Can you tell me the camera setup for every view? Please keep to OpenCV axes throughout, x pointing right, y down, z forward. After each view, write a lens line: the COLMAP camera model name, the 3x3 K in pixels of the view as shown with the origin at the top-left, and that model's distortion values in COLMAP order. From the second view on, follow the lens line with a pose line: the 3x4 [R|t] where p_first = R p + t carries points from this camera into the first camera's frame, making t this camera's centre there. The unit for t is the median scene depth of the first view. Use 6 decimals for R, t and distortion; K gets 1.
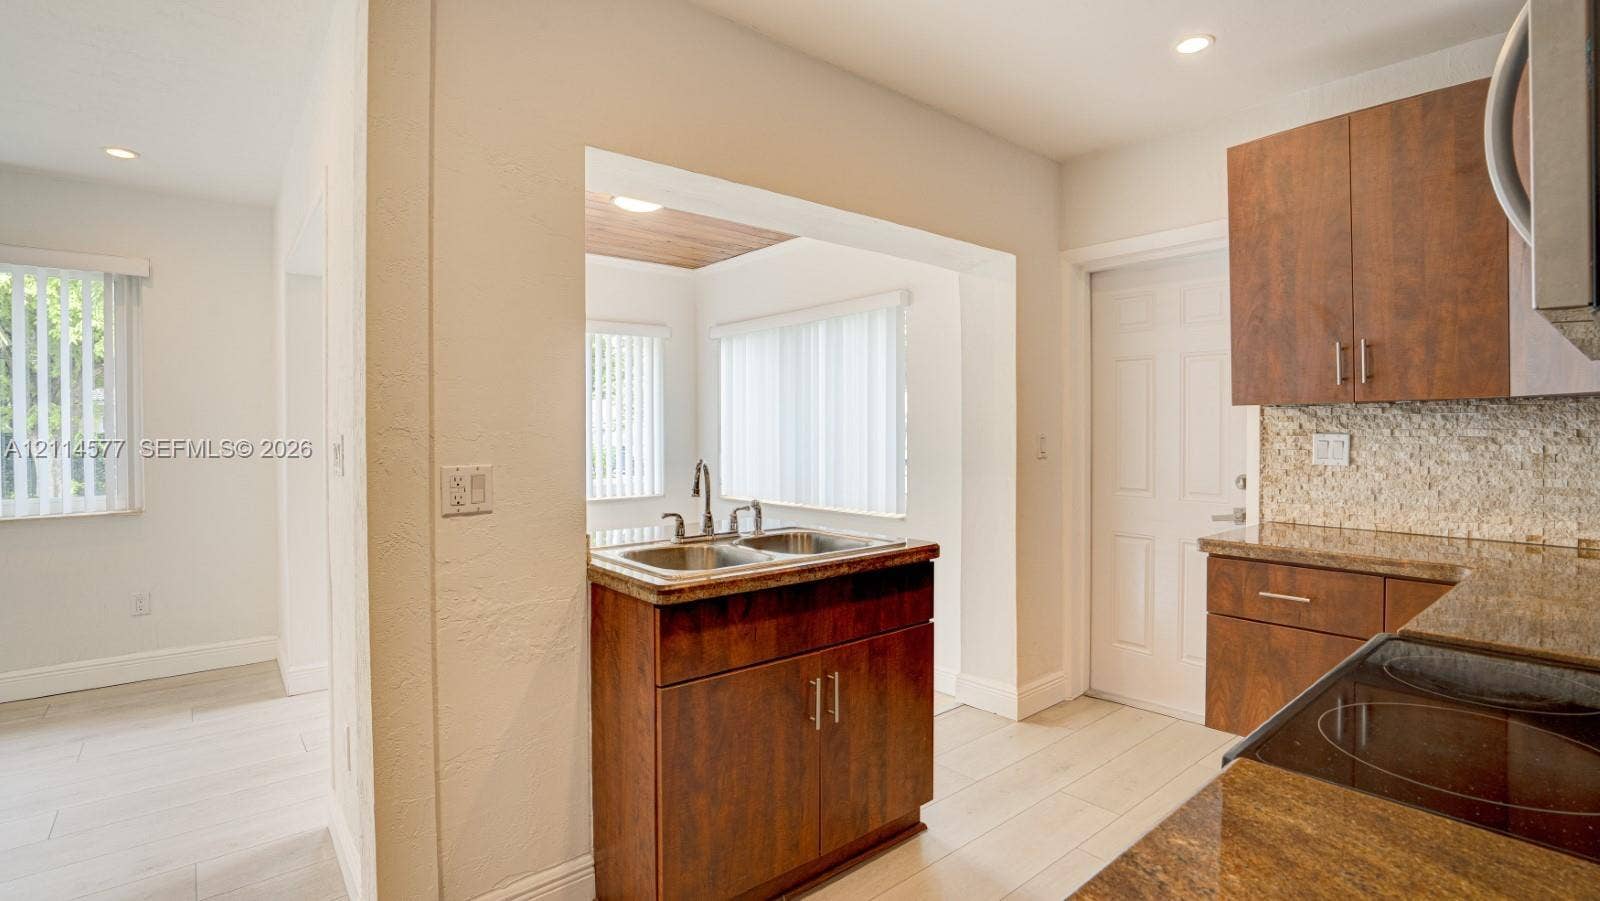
lens RADIAL K [[744.8, 0, 807.1], [0, 744.8, 436.7], [0, 0, 1]] dist [-0.081020, 0.031287]
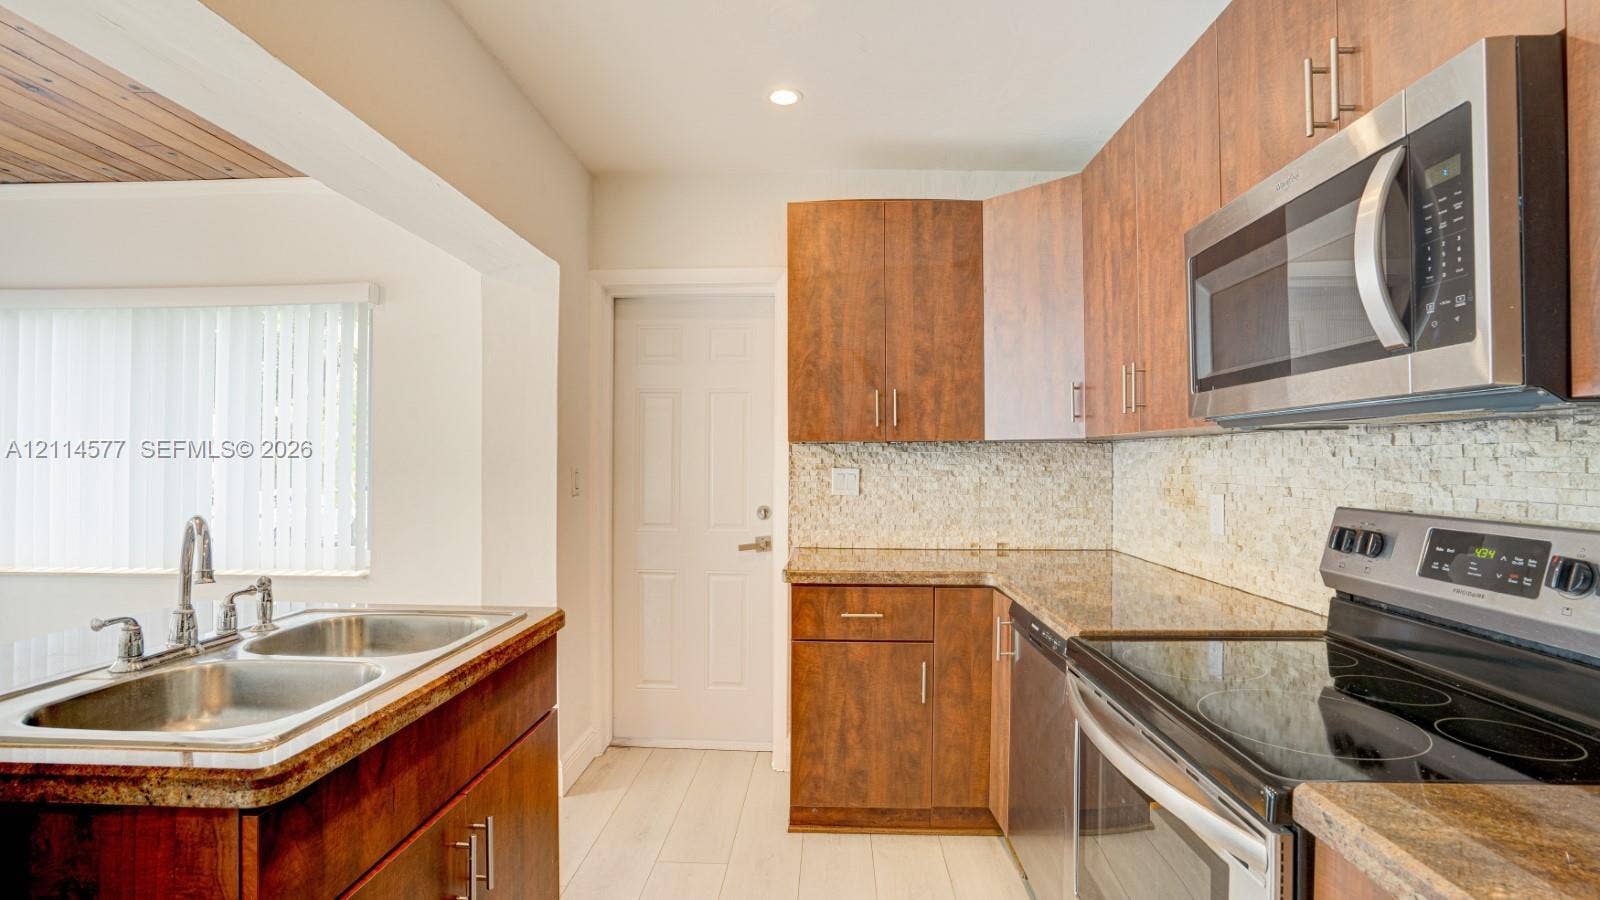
lens RADIAL K [[738.6, 0, 809.5], [0, 738.6, 452.4], [0, 0, 1]] dist [-0.066394, 0.022928]
pose [[0.669329, 0.014168, 0.742831, -0.215248], [0.001451, 0.999791, -0.020377, -0.005490], [-0.742965, 0.014716, 0.669169, 0.263764]]
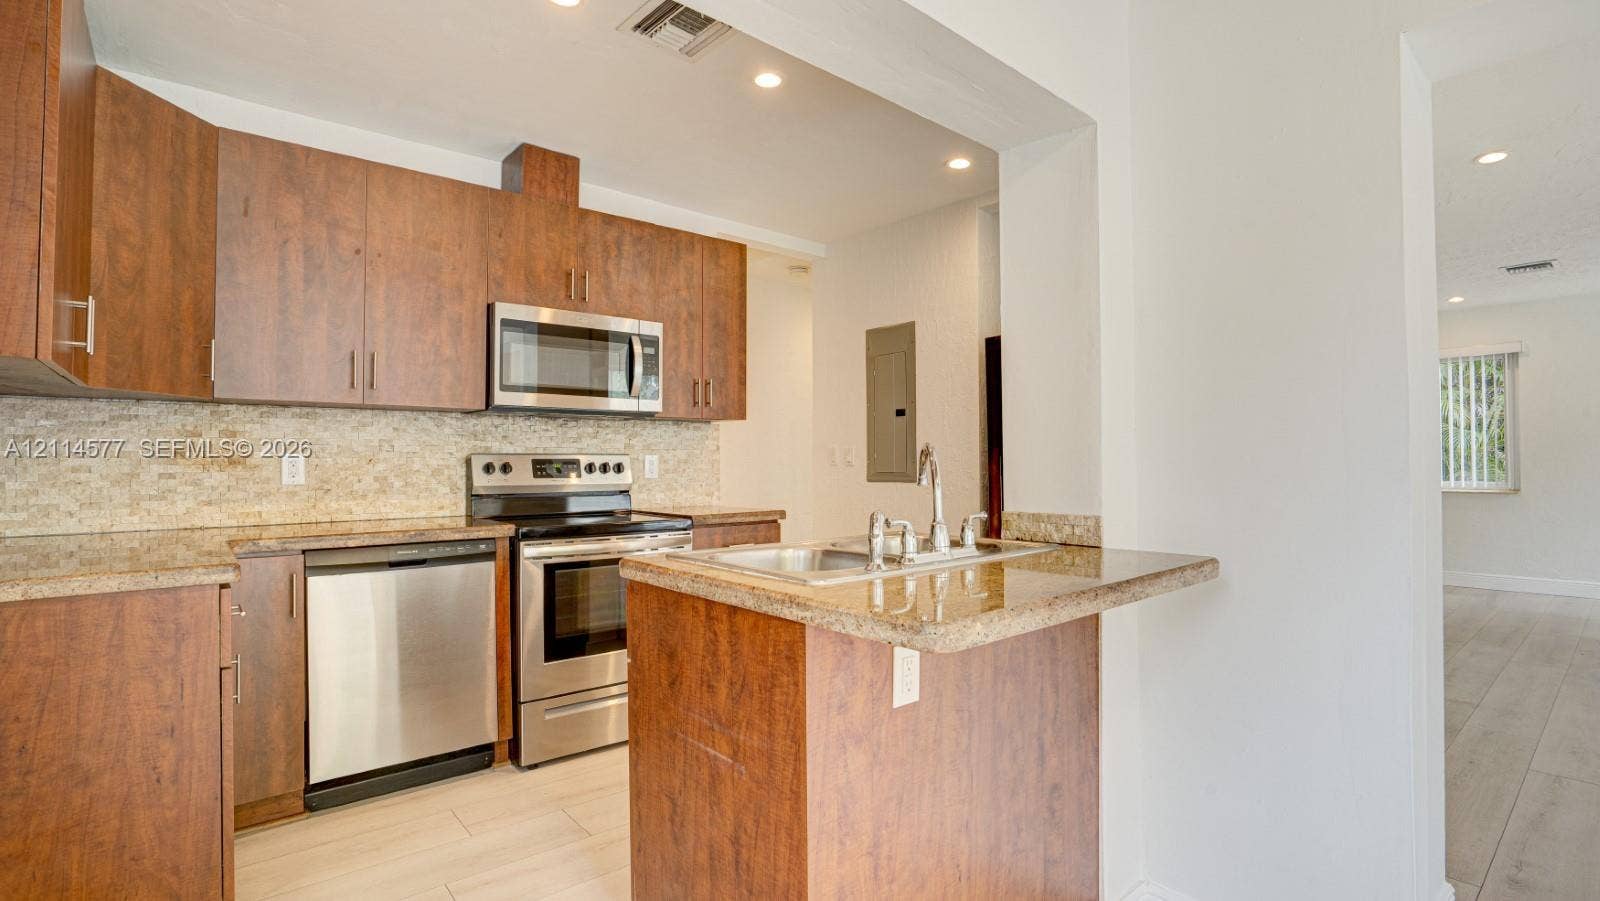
lens RADIAL K [[738.6, 0, 809.5], [0, 738.6, 452.9], [0, 0, 1]] dist [-0.066394, 0.022928]
pose [[-0.999971, 0.007537, -0.000869, -0.016464], [0.007539, 0.999968, -0.002586, 0.038086], [0.000850, -0.002593, -0.999996, 1.647552]]
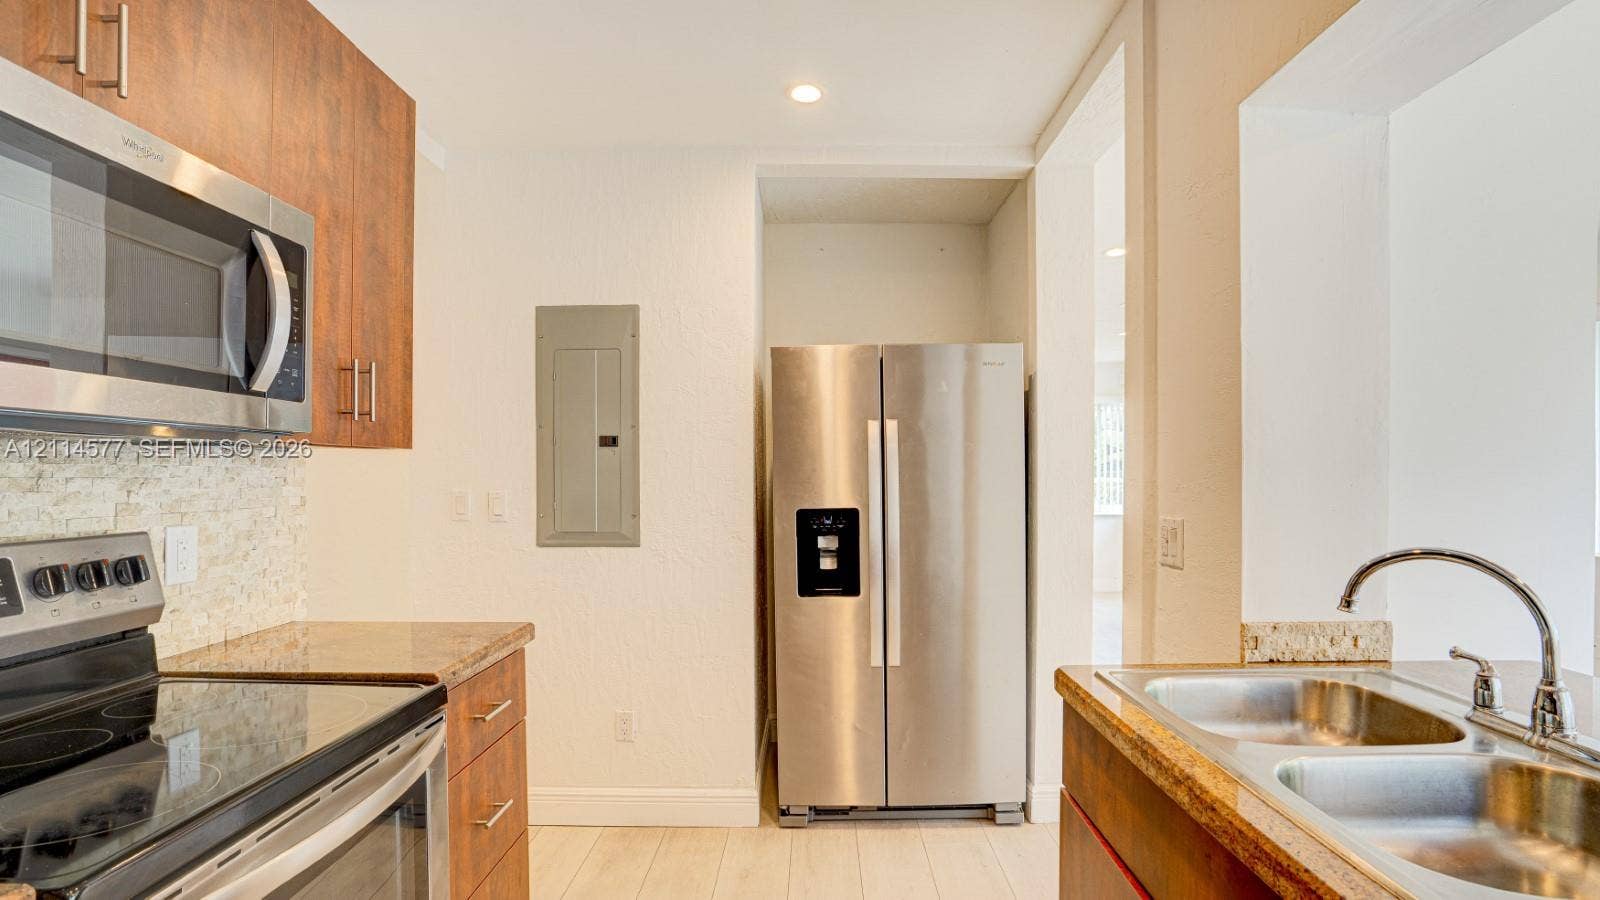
lens RADIAL K [[768.0, 0, 810.9], [0, 768.0, 481.5], [0, 0, 1]] dist [-0.057246, 0.023010]
pose [[-0.653016, 0.009450, -0.757286, 0.455280], [-0.005468, 0.999837, 0.017191, -0.018817], [0.757325, 0.015366, -0.652858, 0.931341]]
